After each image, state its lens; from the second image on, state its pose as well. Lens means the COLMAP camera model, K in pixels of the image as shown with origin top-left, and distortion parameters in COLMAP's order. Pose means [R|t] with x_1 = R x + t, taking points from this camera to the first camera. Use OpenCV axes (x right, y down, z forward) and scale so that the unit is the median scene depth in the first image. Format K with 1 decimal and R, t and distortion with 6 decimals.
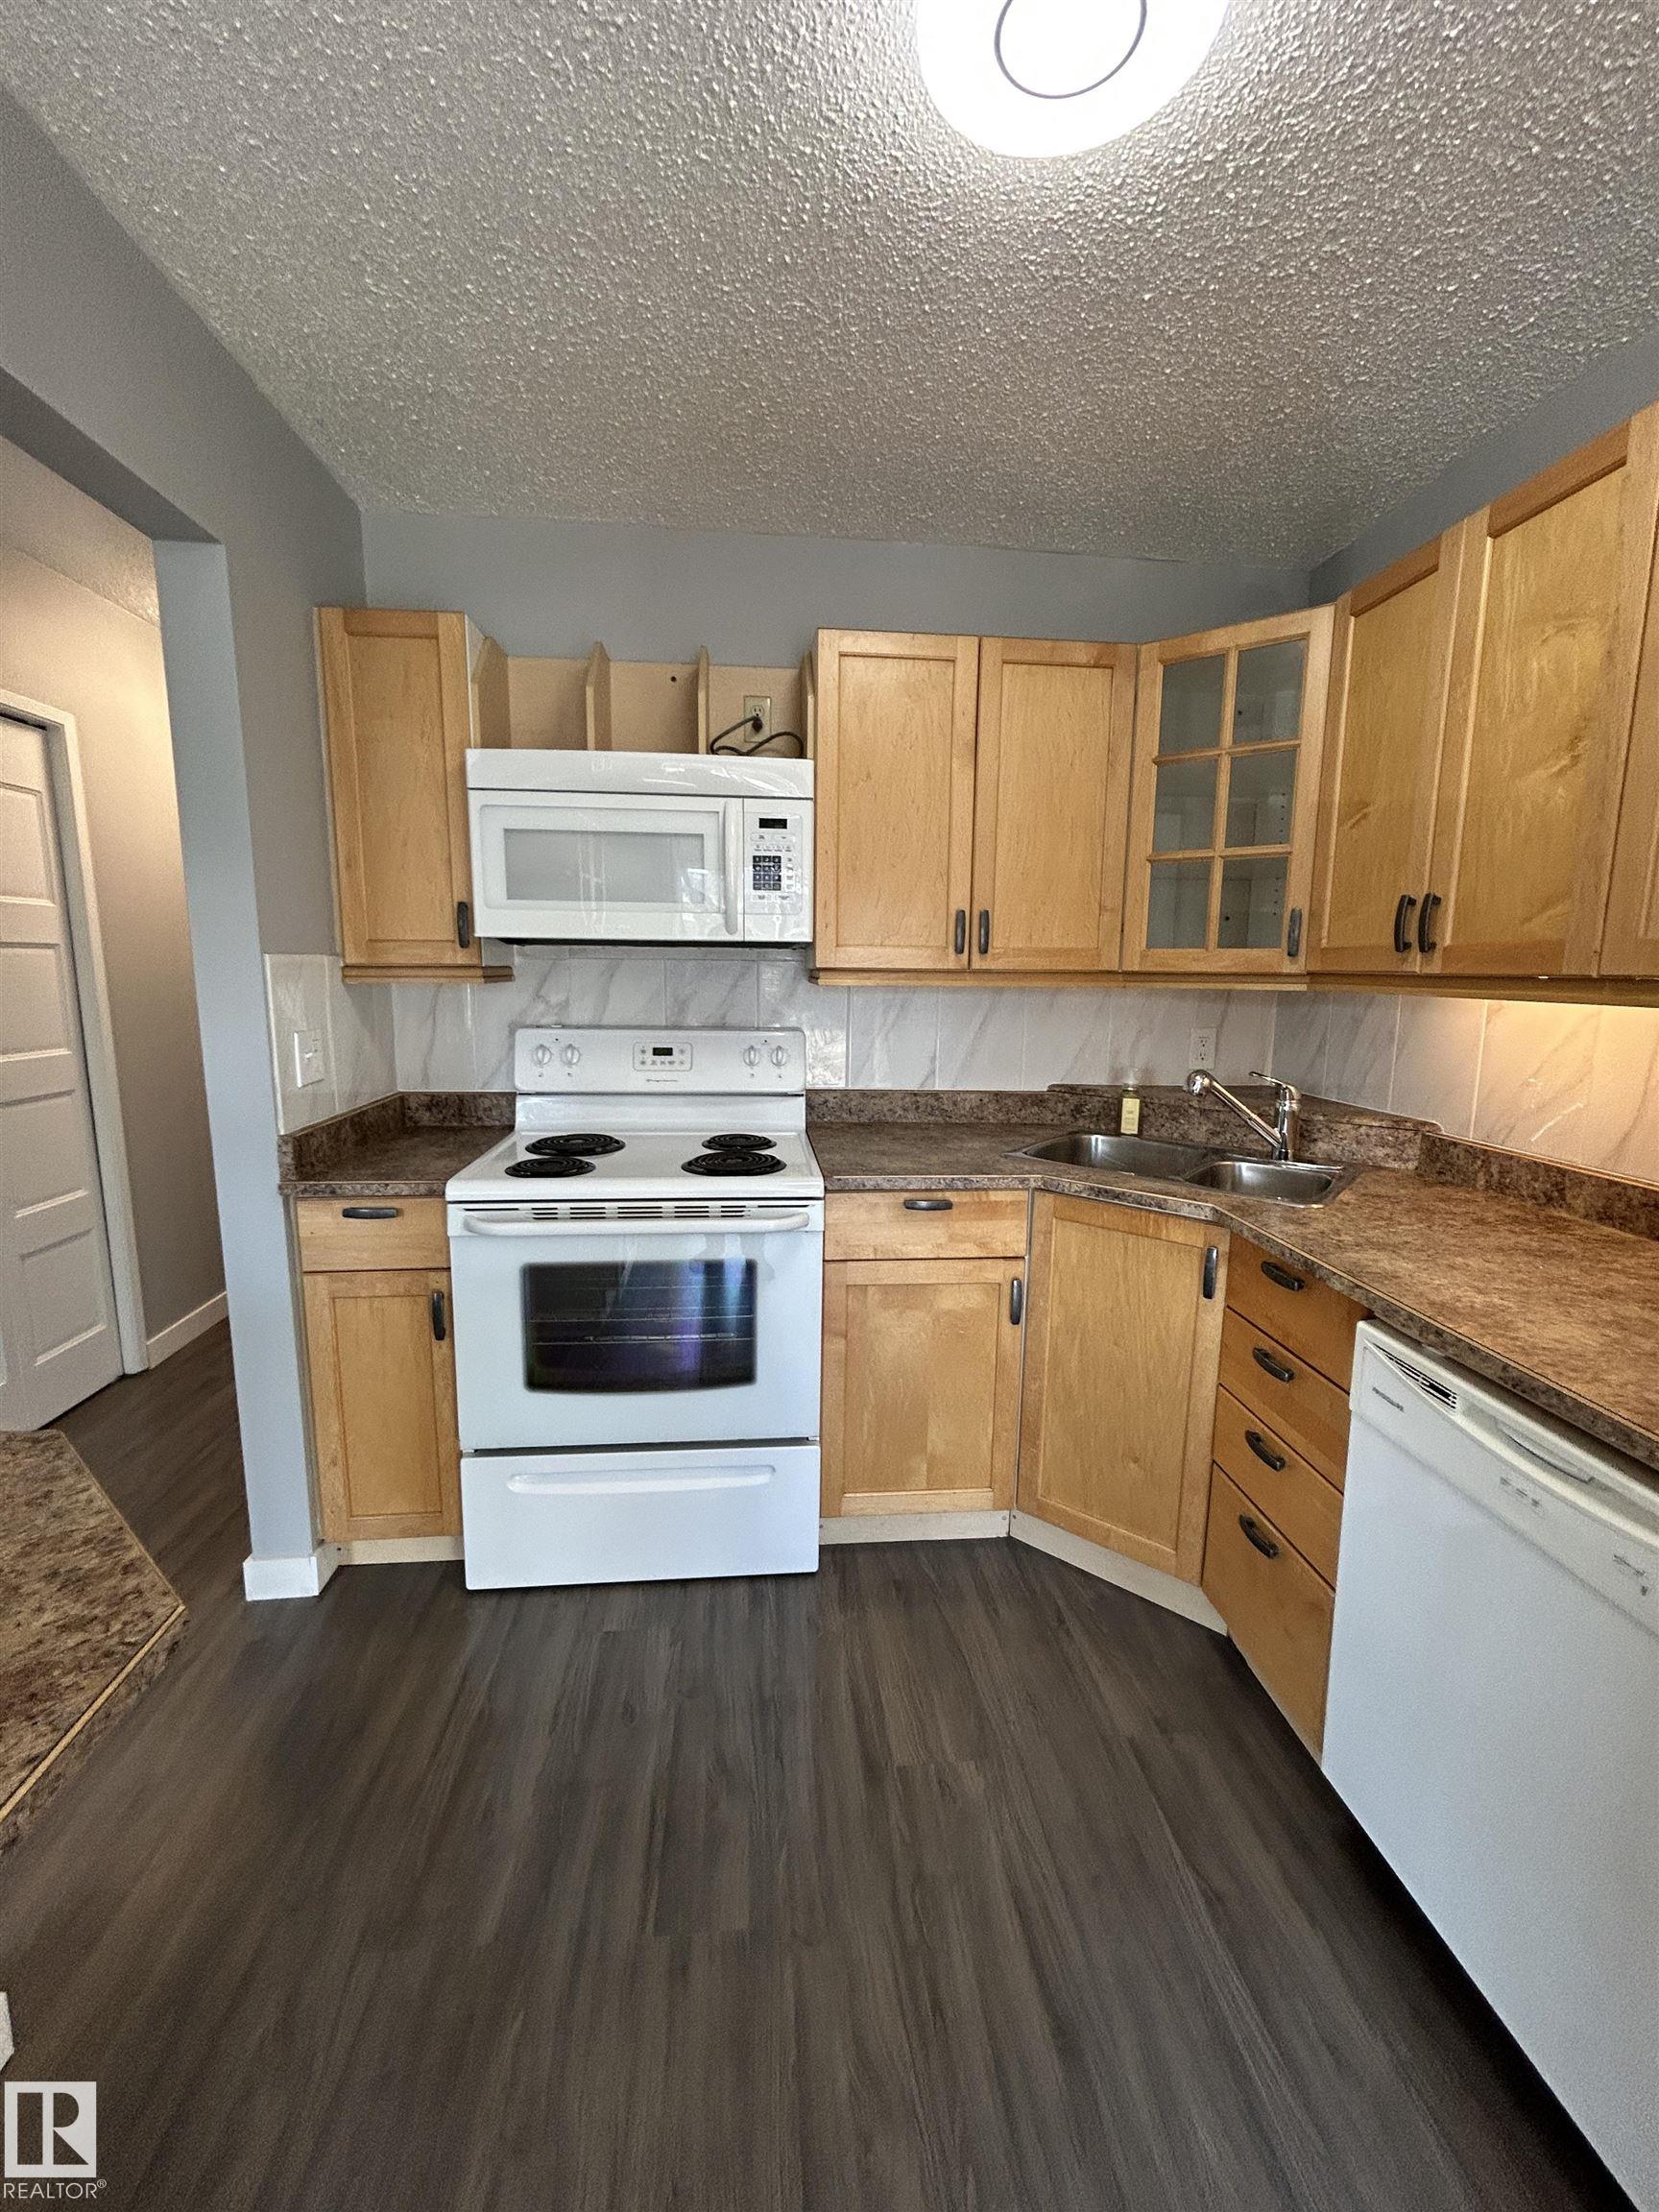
lens RADIAL K [[890.0, 0, 831.3], [0, 890.0, 1099.9], [0, 0, 1]] dist [-0.001203, -0.000079]
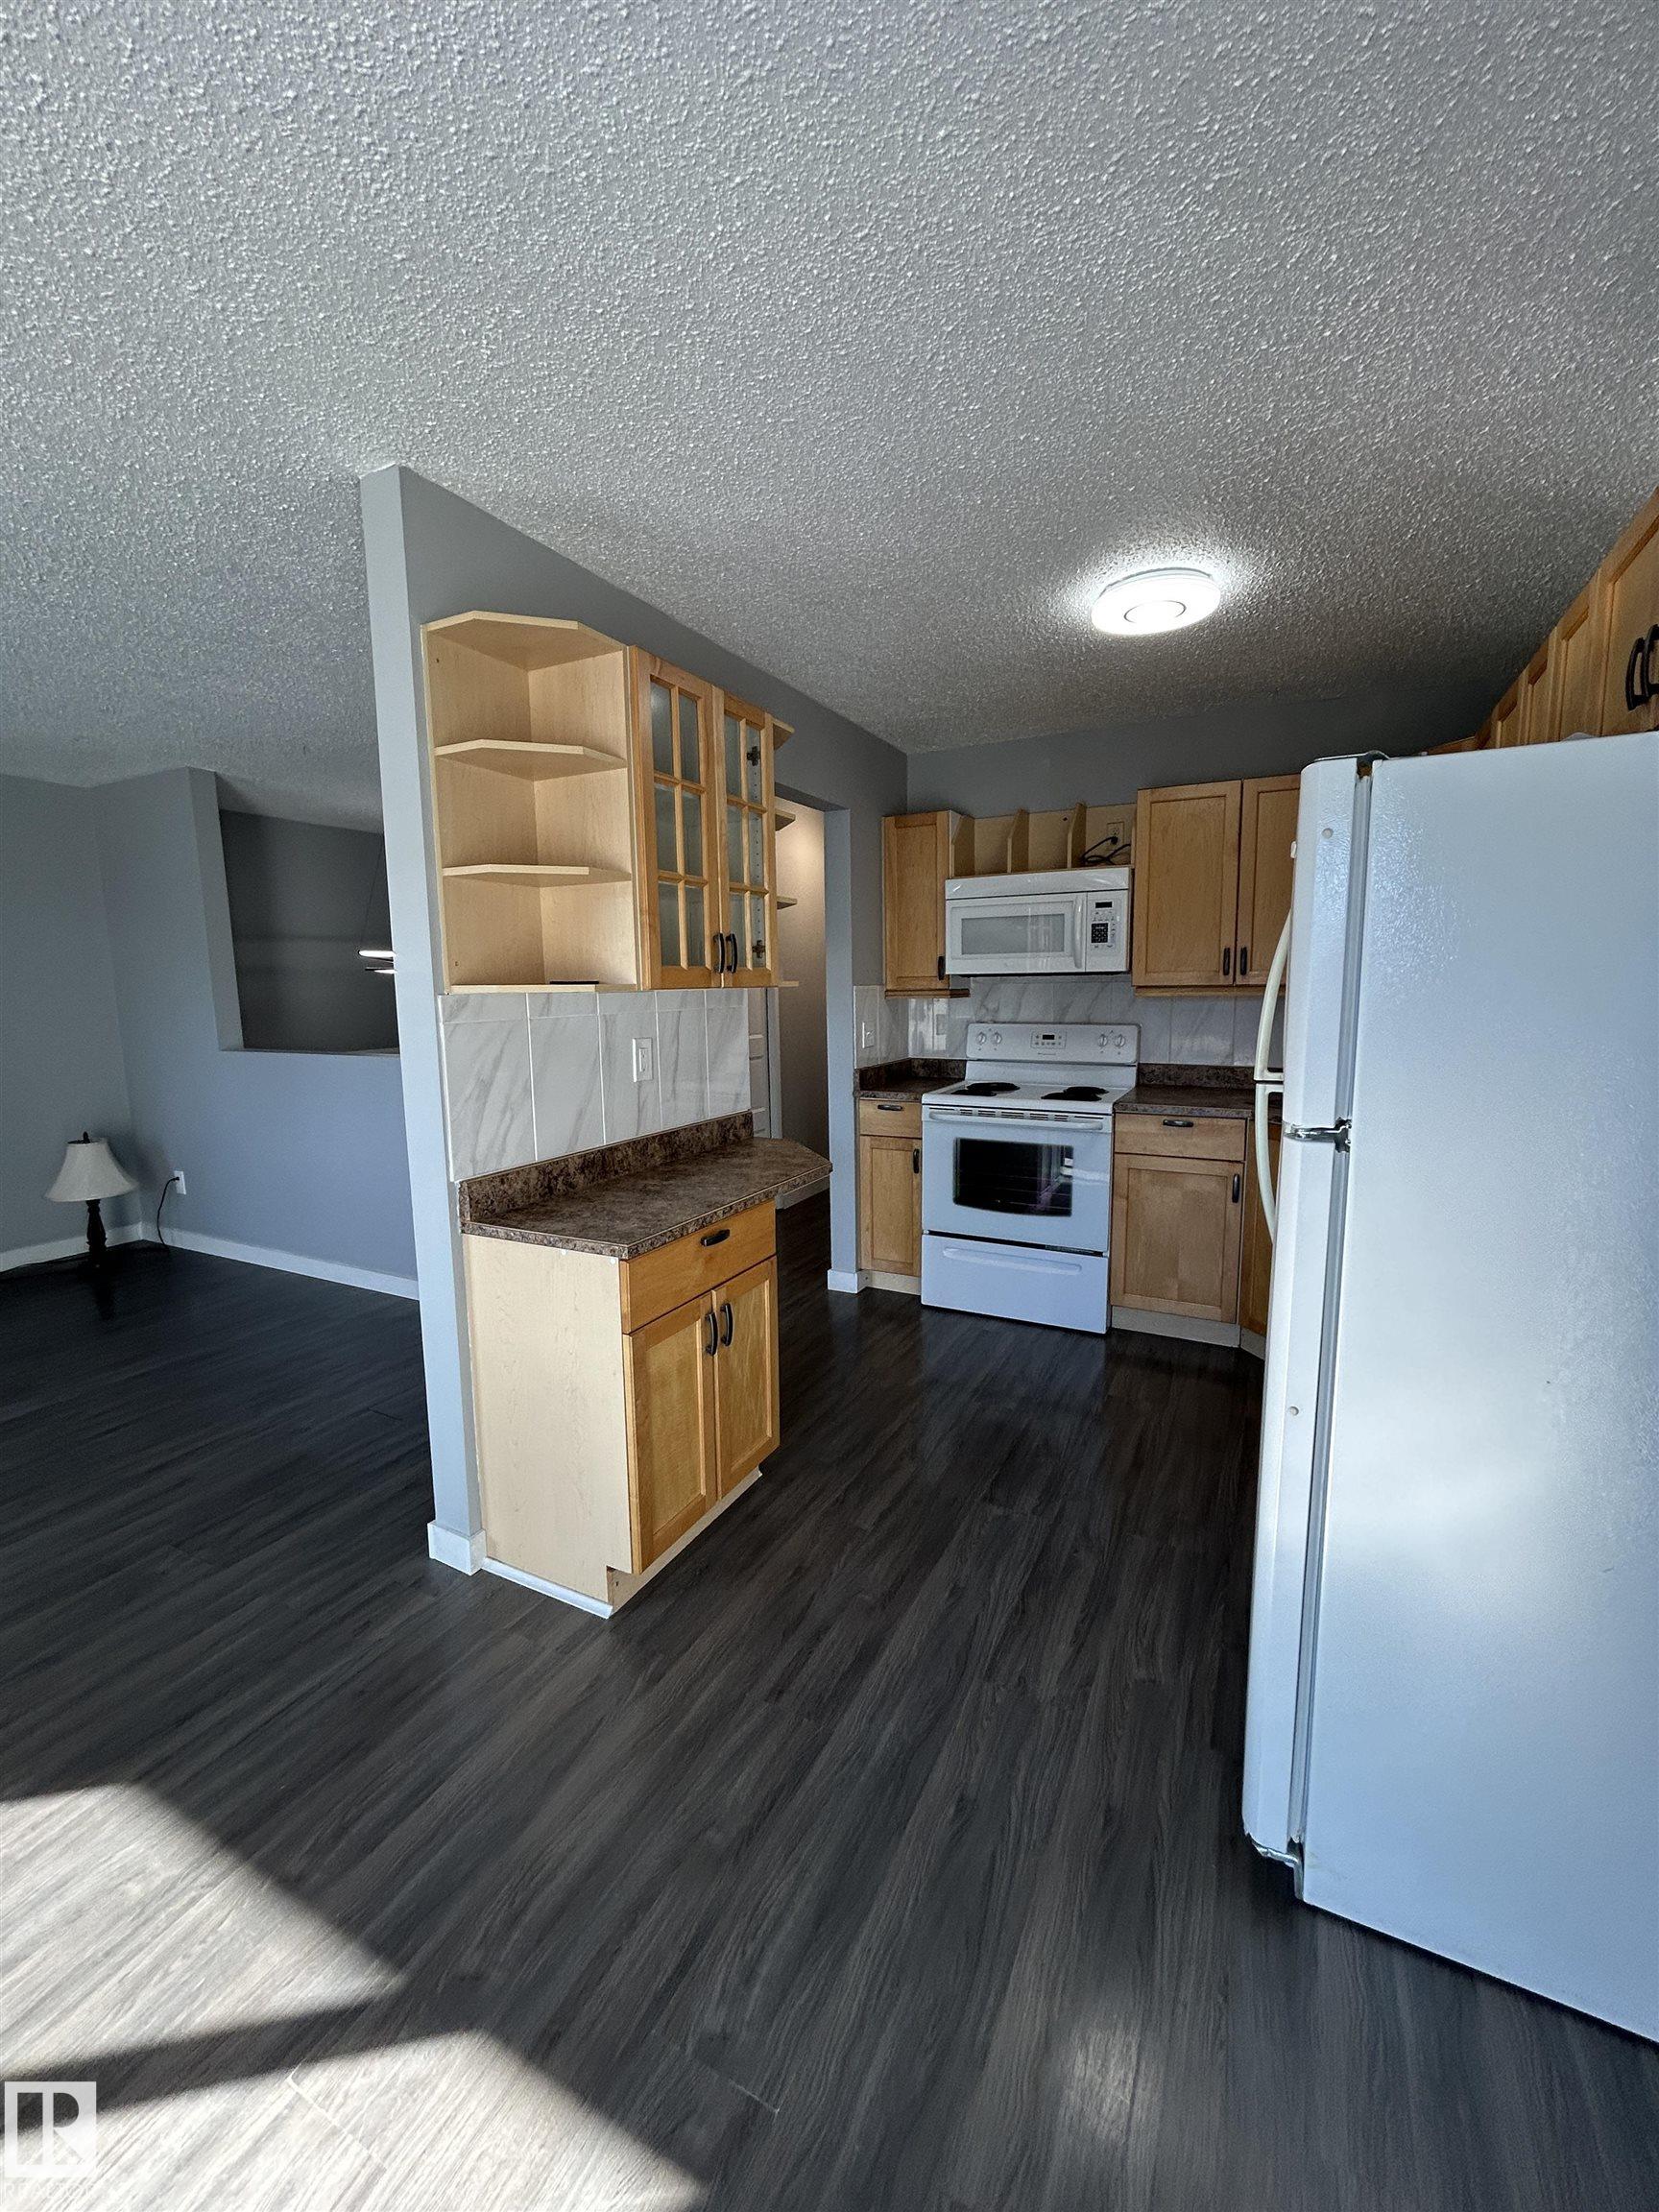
lens RADIAL K [[890.0, 0, 831.3], [0, 890.0, 1099.9], [0, 0, 1]] dist [-0.001203, -0.000079]
pose [[0.842094, 0.047066, -0.537273, 0.458550], [-0.058303, 0.998291, -0.003928, 0.116332], [0.536170, 0.034632, 0.843399, -0.784263]]
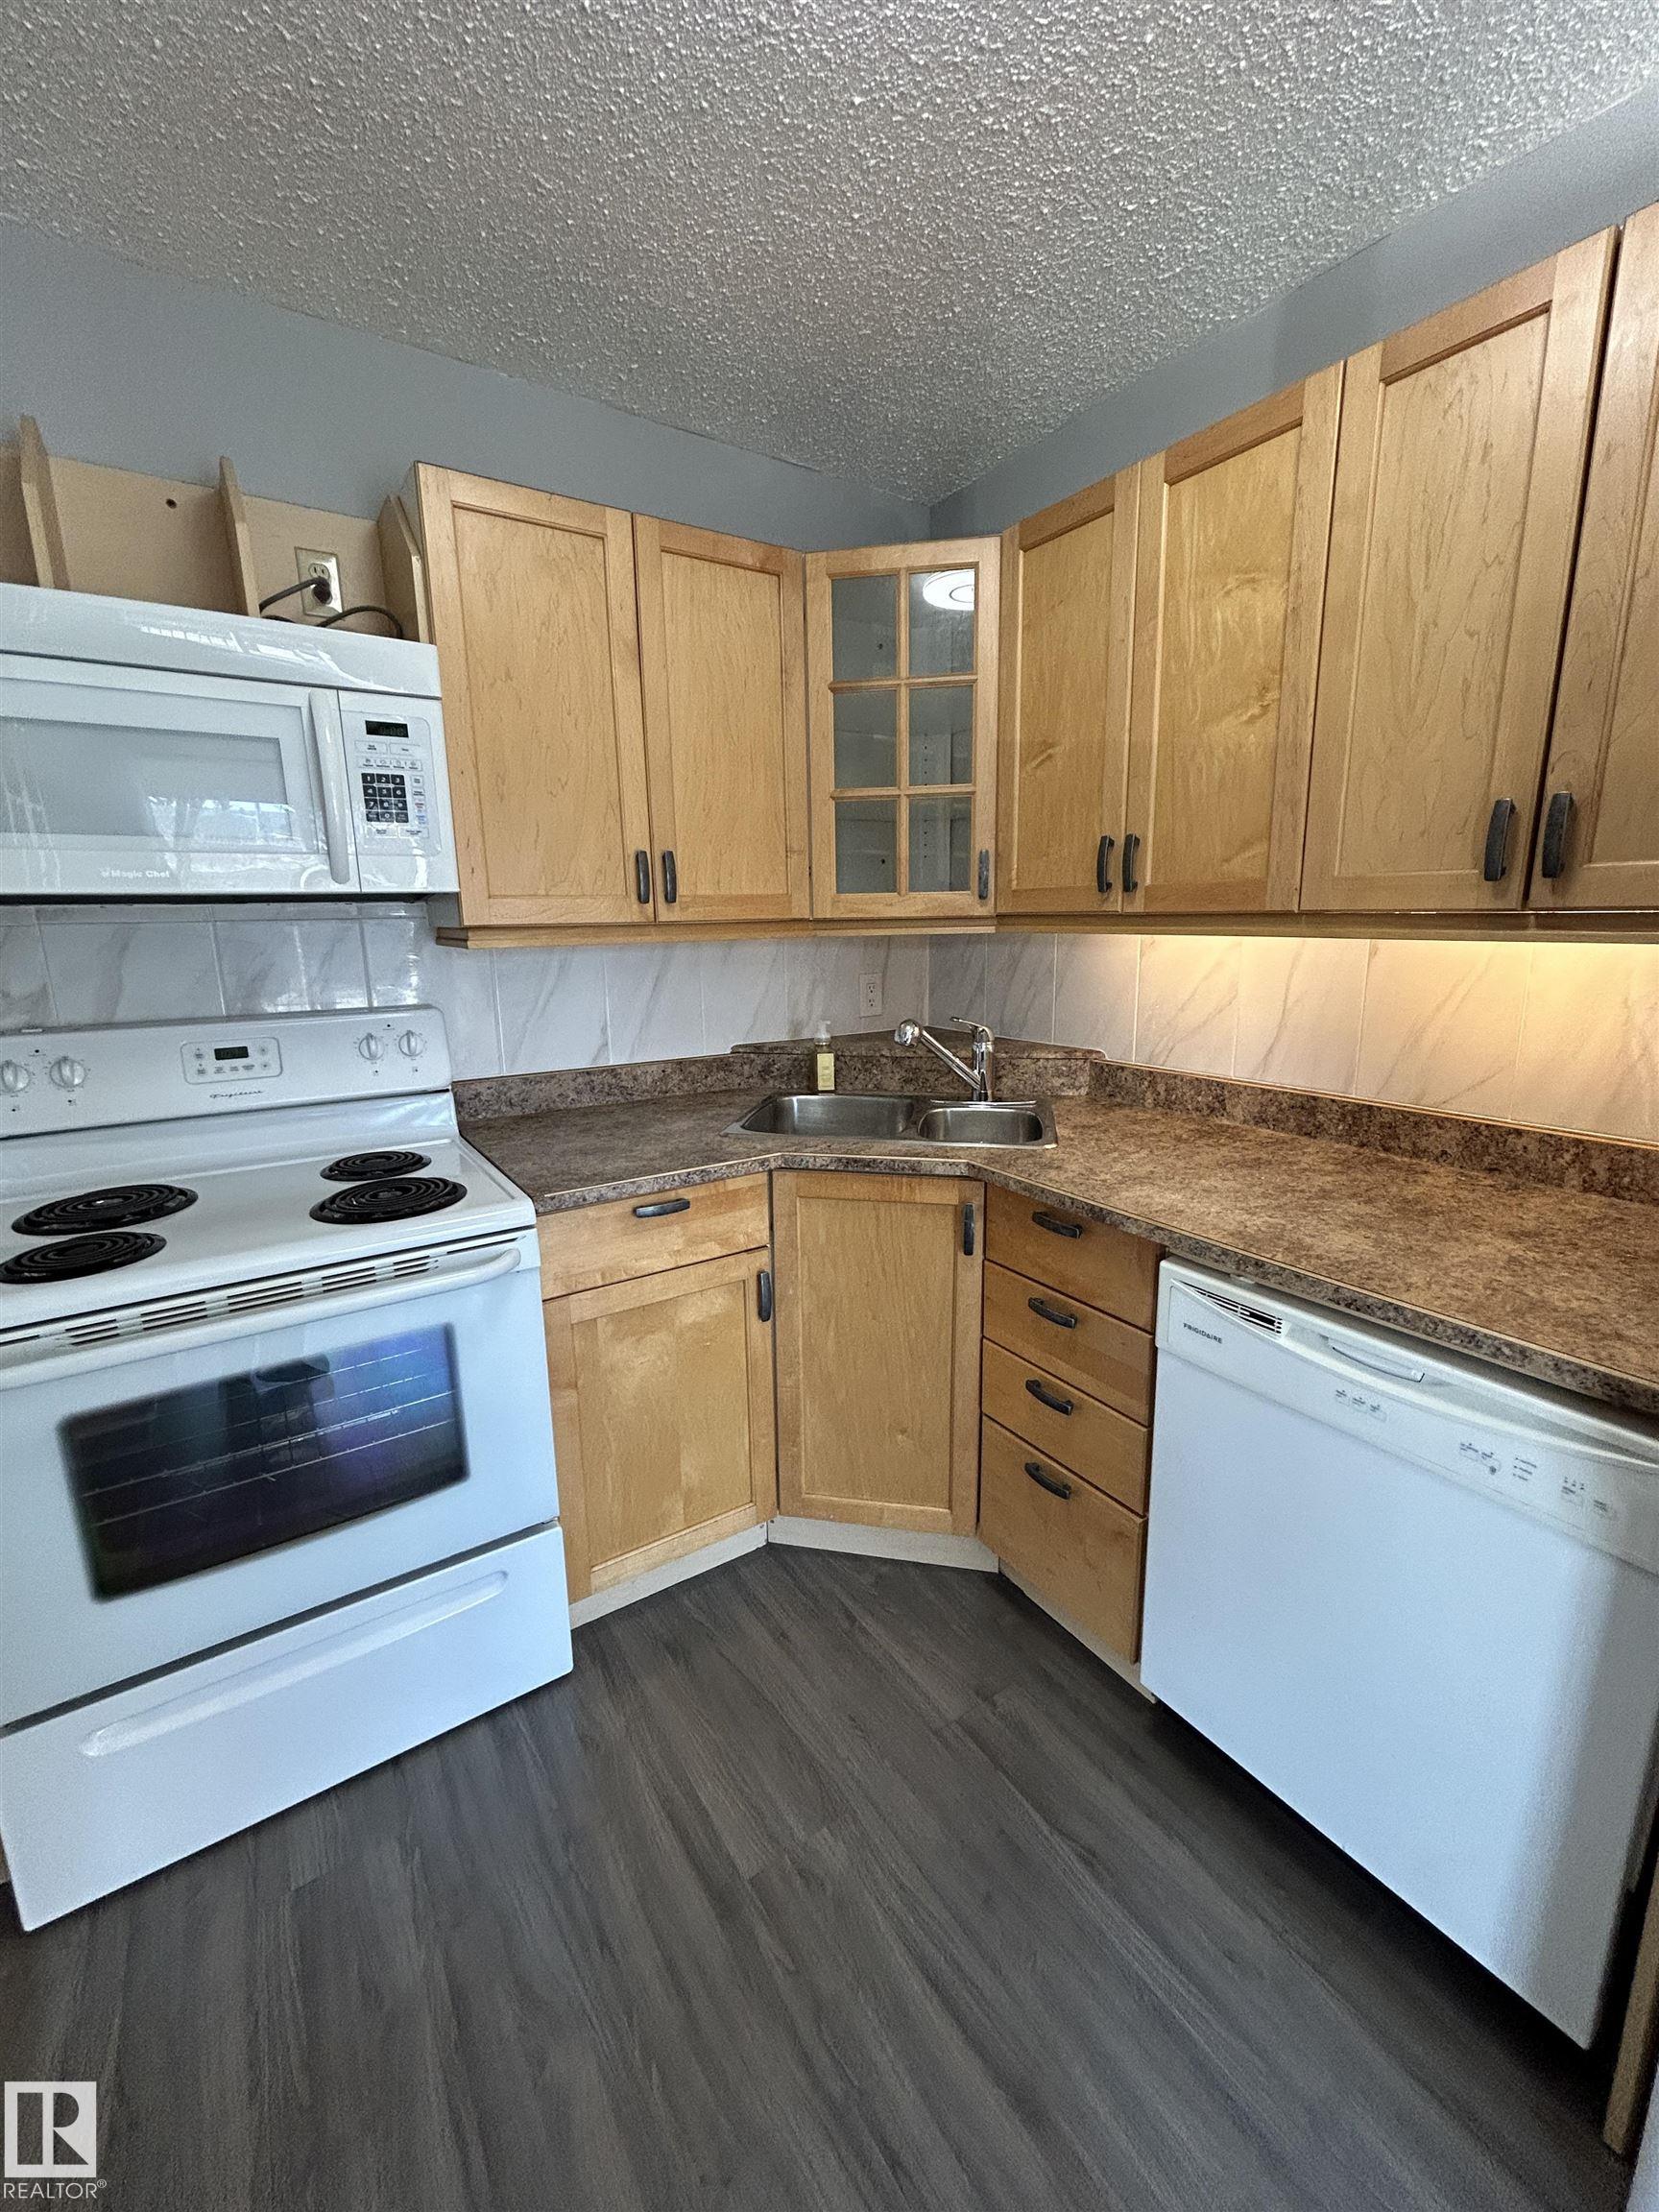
lens RADIAL K [[898.7, 0, 833.0], [0, 898.7, 1098.9], [0, 0, 1]] dist [-0.000024, 0.000718]
pose [[0.881457, -0.122860, 0.456002, -0.119748], [0.097268, 0.992096, 0.079278, -0.034677], [-0.462138, -0.025525, 0.886441, 0.177937]]
